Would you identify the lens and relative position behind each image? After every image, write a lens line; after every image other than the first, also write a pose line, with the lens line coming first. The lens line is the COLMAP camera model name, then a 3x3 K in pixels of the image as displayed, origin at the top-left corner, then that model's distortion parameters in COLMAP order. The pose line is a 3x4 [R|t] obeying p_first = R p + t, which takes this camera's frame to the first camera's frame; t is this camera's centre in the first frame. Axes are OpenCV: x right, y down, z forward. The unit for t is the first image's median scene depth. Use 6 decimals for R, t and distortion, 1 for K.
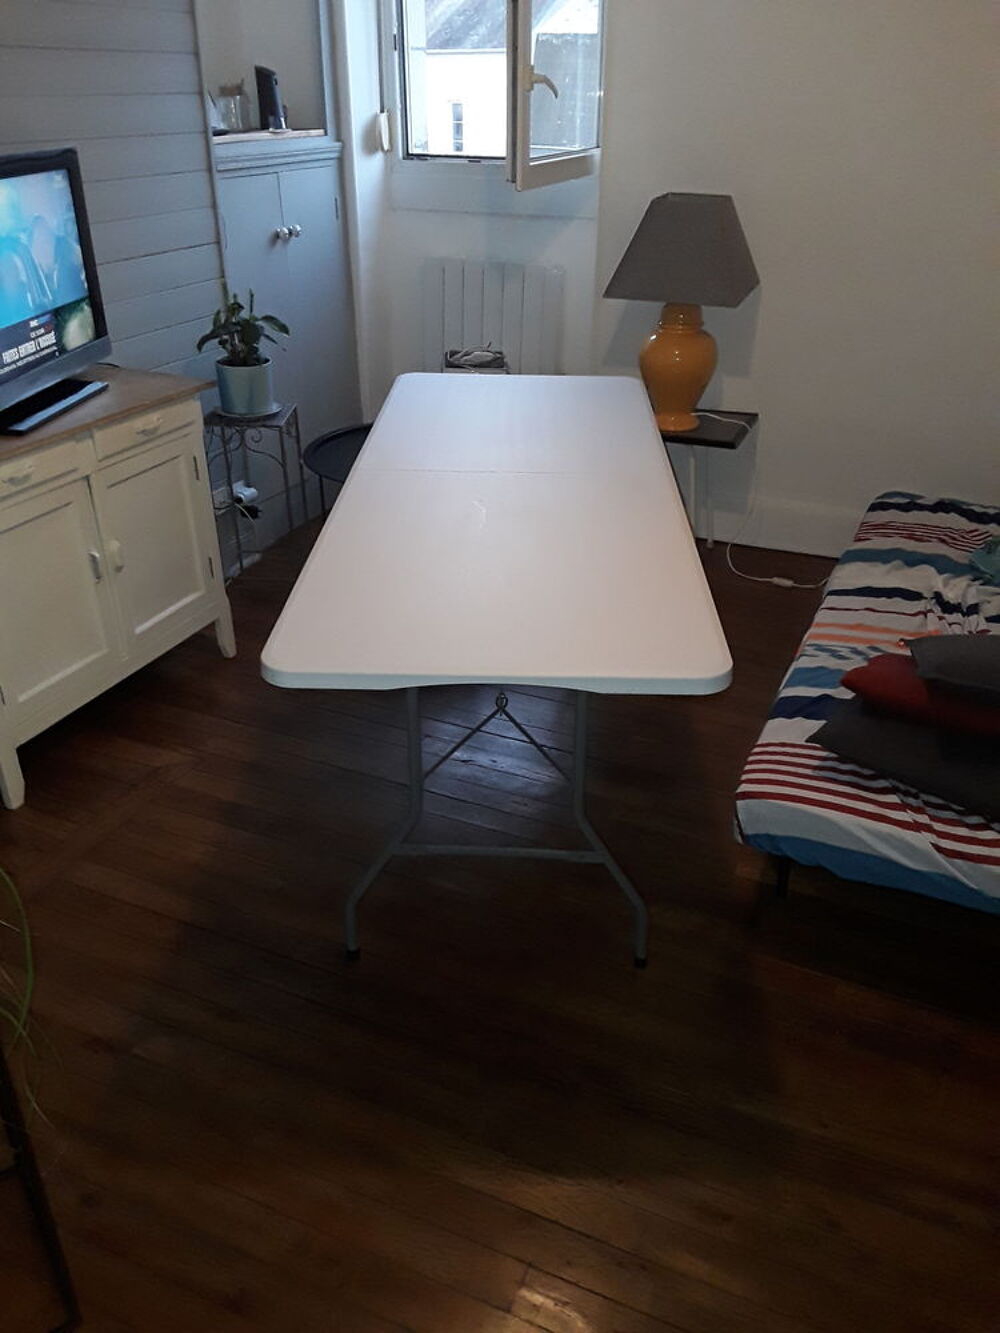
lens RADIAL K [[1055.5, 0, 503.5], [0, 1055.5, 675.5], [0, 0, 1]] dist [0.127928, -0.219905]
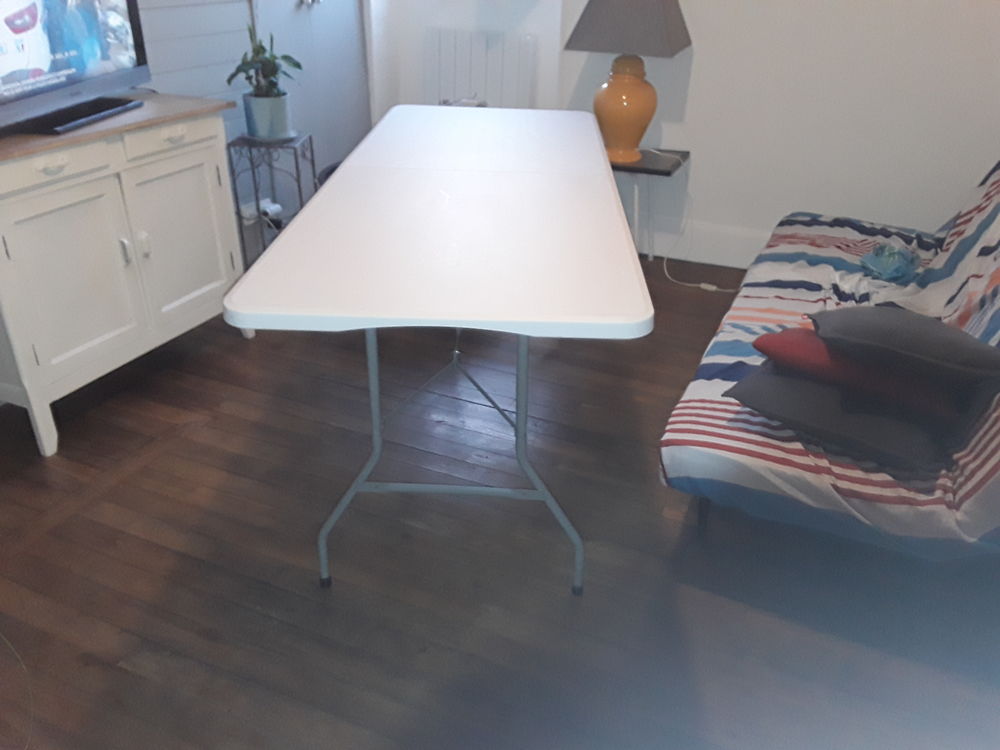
lens RADIAL K [[791.8, 0, 519.3], [0, 791.8, 372.4], [0, 0, 1]] dist [0.127928, -0.219905]
pose [[0.999765, 0.013609, 0.016883, 0.033981], [-0.013258, 0.999697, -0.020725, 0.037779], [-0.017159, 0.020497, 0.999643, 0.096797]]
